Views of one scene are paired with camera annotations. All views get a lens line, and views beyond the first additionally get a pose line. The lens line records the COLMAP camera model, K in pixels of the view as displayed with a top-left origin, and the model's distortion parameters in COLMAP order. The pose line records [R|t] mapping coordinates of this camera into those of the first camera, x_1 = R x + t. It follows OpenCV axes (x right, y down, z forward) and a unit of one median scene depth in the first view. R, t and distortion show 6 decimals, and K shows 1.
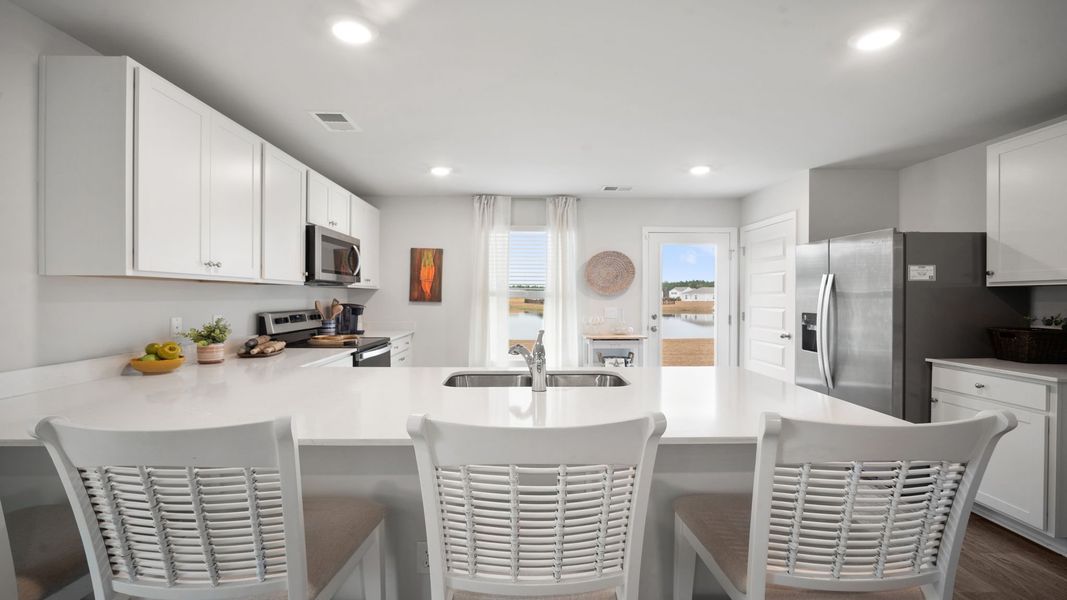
lens RADIAL K [[475.9, 0, 532.8], [0, 475.9, 299.1], [0, 0, 1]] dist [-0.007592, 0.002696]
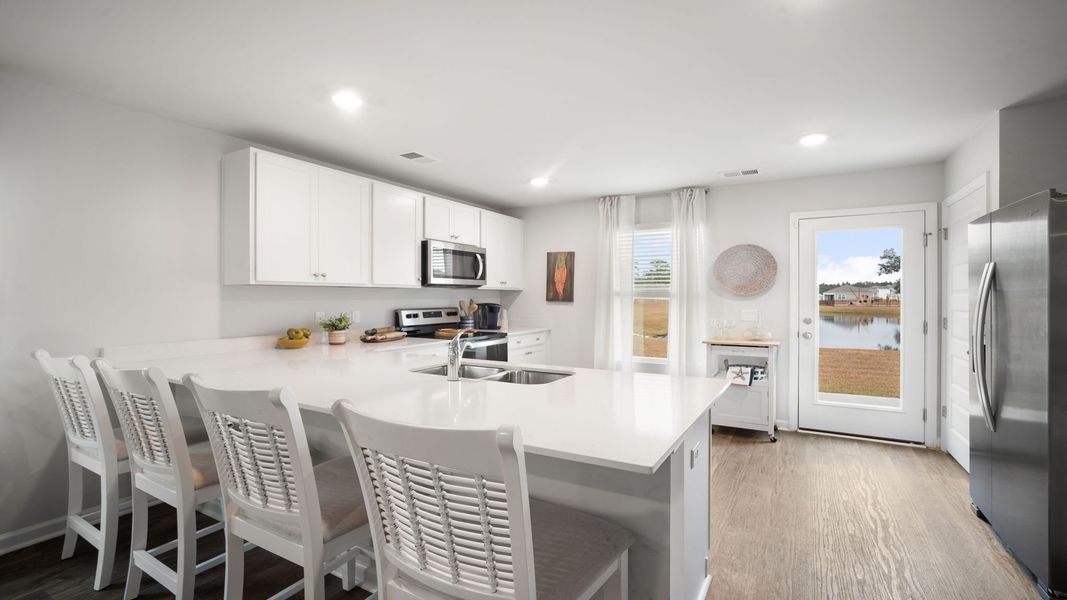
lens RADIAL K [[475.9, 0, 530.6], [0, 475.9, 298.6], [0, 0, 1]] dist [-0.007592, 0.002696]
pose [[0.851901, 0.000601, -0.523703, 0.501432], [-0.001249, 0.999999, -0.000883, -0.000739], [0.523702, 0.001406, 0.851900, 0.088530]]
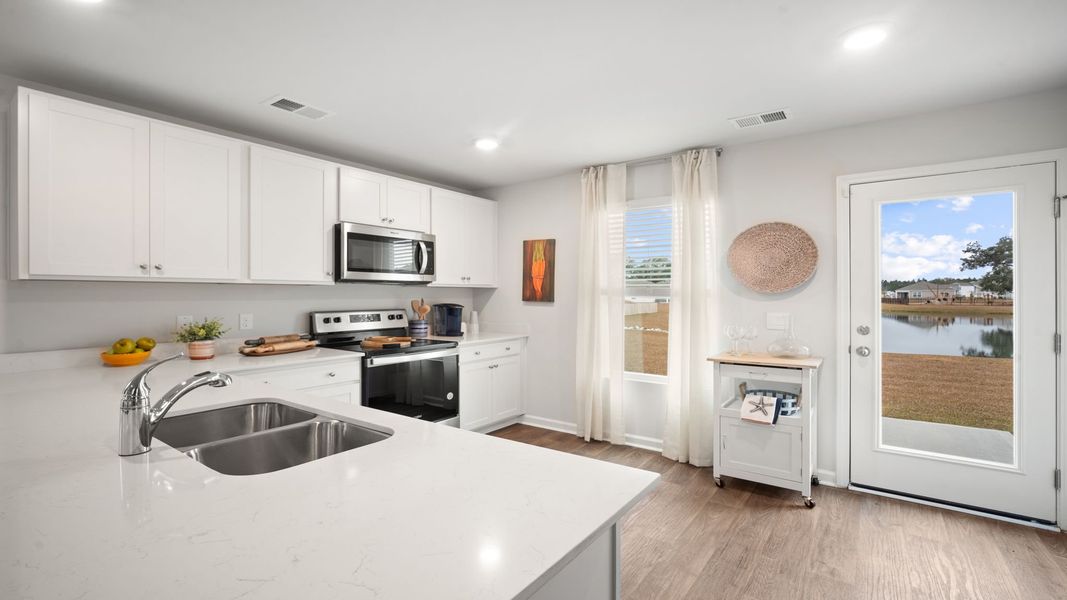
lens RADIAL K [[475.9, 0, 531.1], [0, 475.9, 295.1], [0, 0, 1]] dist [-0.007592, 0.002696]
pose [[0.793330, -0.002241, -0.608788, 0.516007], [-0.000507, 0.999990, -0.004341, -0.004630], [0.608792, 0.003753, 0.793321, 0.547778]]
